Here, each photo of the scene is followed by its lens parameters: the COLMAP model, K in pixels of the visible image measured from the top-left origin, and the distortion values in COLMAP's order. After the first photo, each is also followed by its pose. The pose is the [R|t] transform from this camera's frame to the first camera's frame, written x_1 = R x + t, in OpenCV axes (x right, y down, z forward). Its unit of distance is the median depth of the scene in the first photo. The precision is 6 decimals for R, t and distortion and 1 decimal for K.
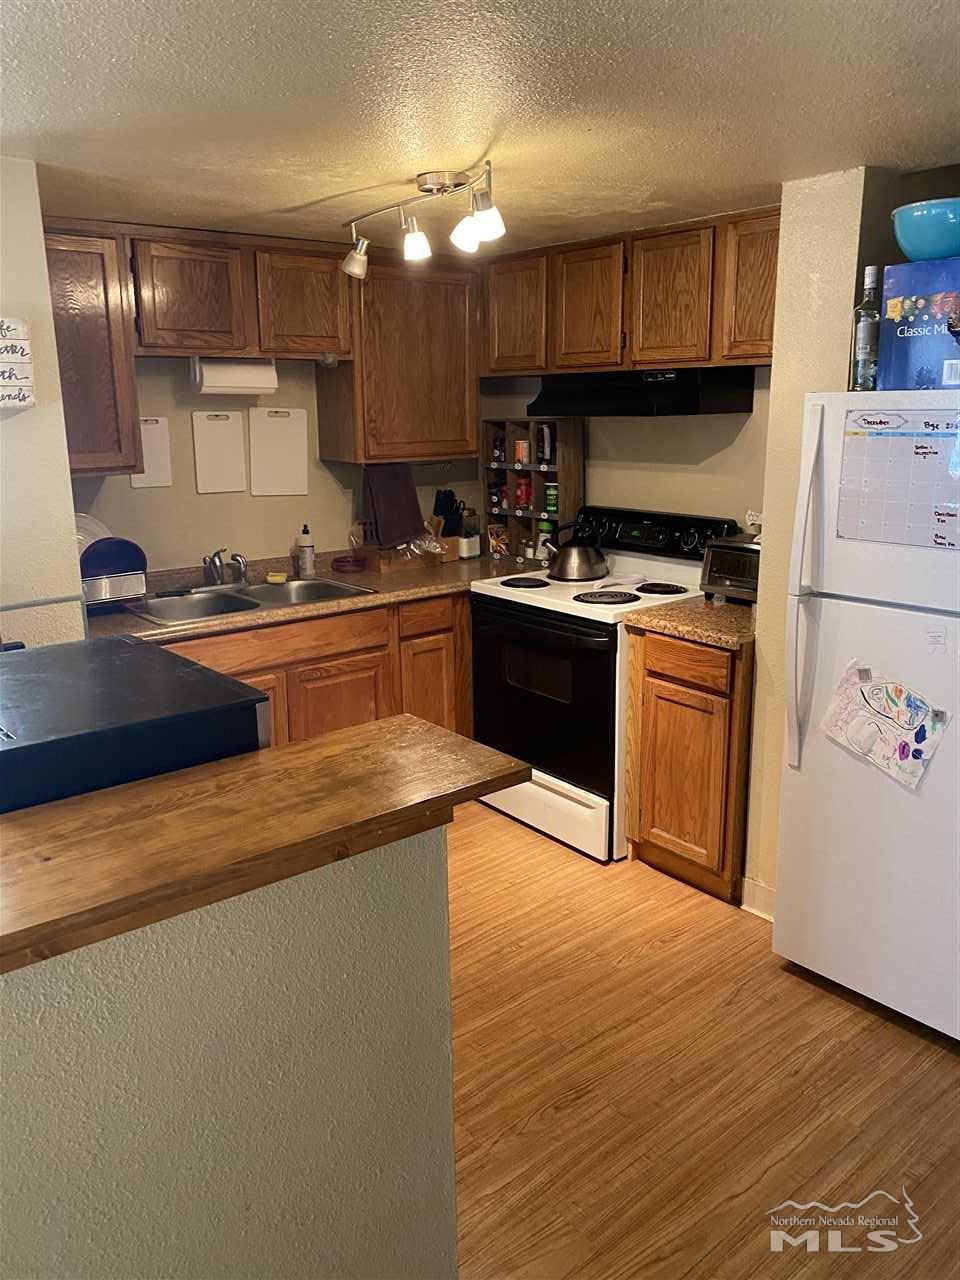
lens RADIAL K [[978.7, 0, 483.0], [0, 978.7, 637.5], [0, 0, 1]] dist [0.032597, -0.036145]
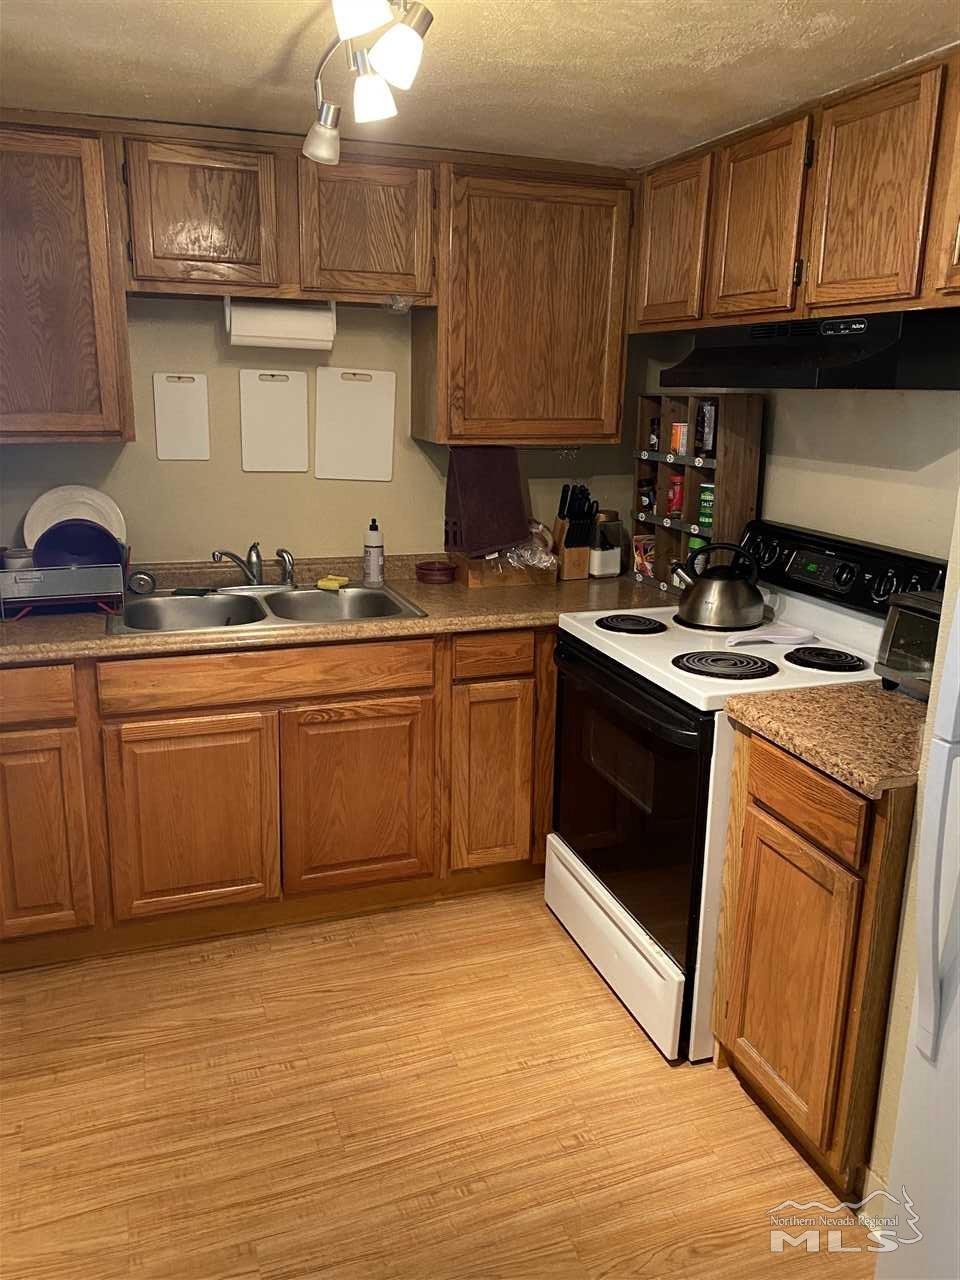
lens RADIAL K [[978.7, 0, 474.1], [0, 978.7, 631.6], [0, 0, 1]] dist [0.032597, -0.036145]
pose [[0.938774, 0.112346, -0.325701, 0.178207], [-0.109058, 0.993630, 0.028399, -0.062388], [0.326817, 0.008860, 0.945046, 0.317474]]
